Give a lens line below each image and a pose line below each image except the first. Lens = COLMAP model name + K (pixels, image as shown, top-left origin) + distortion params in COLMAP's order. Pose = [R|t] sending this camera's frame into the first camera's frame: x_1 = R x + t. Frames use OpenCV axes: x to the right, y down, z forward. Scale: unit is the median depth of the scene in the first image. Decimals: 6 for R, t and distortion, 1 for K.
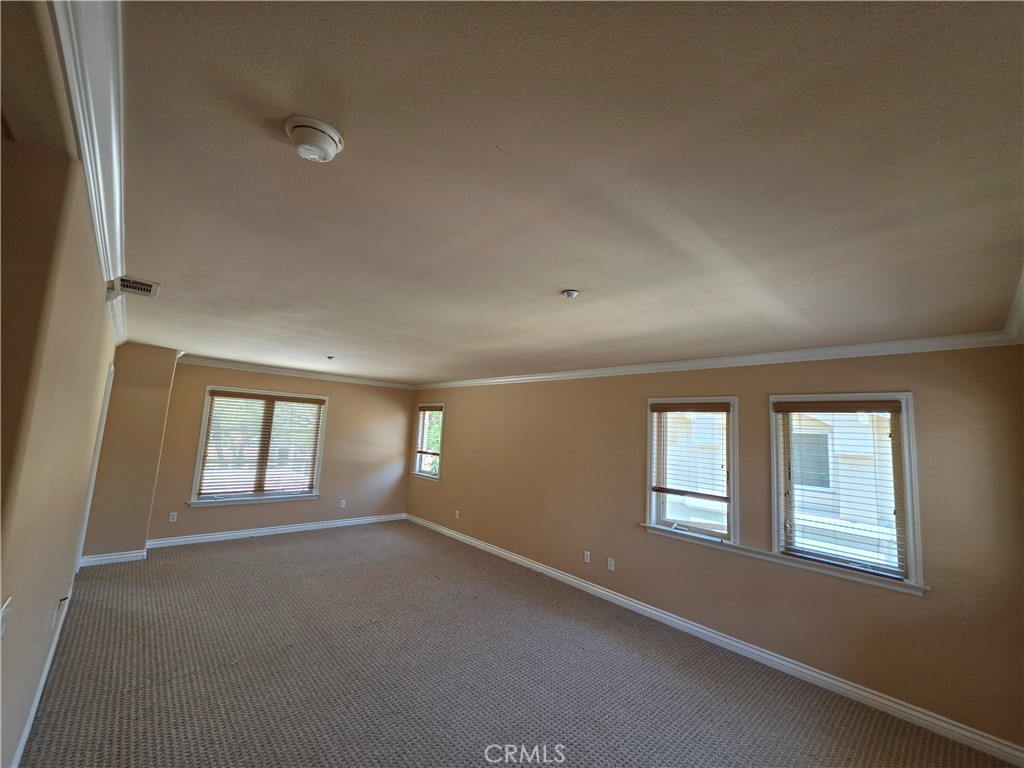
lens RADIAL K [[408.8, 0, 512.0], [0, 408.8, 384.0], [0, 0, 1]] dist [-0.000456, 0.000025]
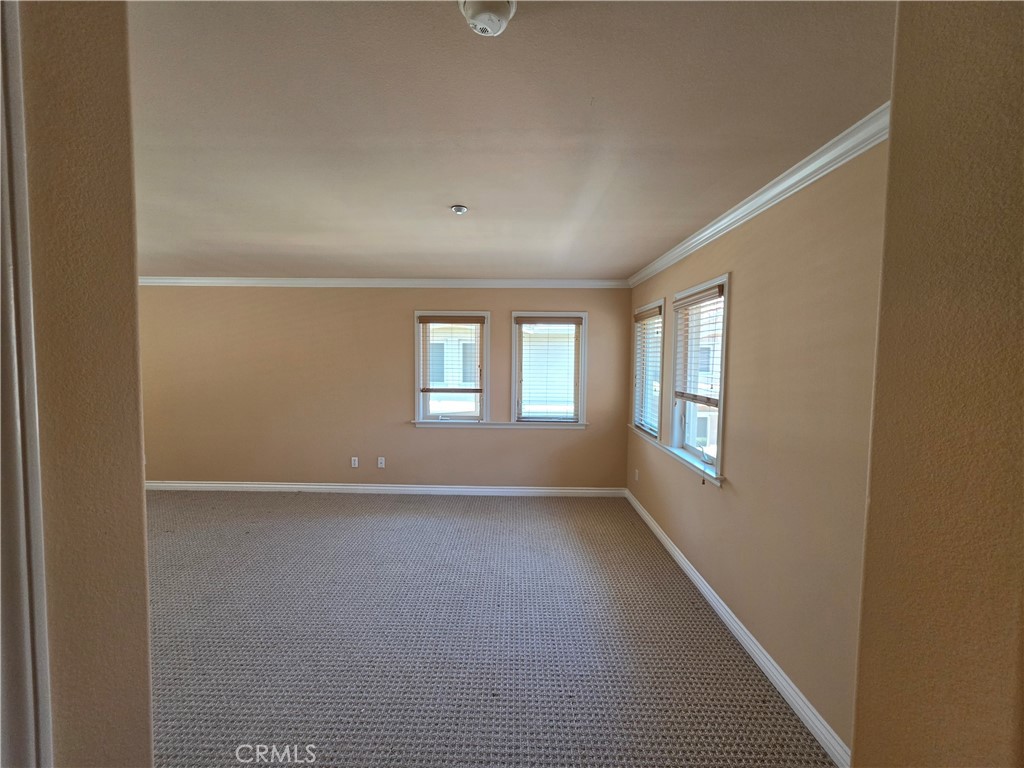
lens RADIAL K [[408.8, 0, 512.0], [0, 408.8, 384.0], [0, 0, 1]] dist [-0.000456, 0.000025]
pose [[0.690873, -0.105042, 0.715304, -0.330134], [-0.053890, 0.979155, 0.195837, -0.001963], [-0.720965, -0.173846, 0.670811, 0.045739]]
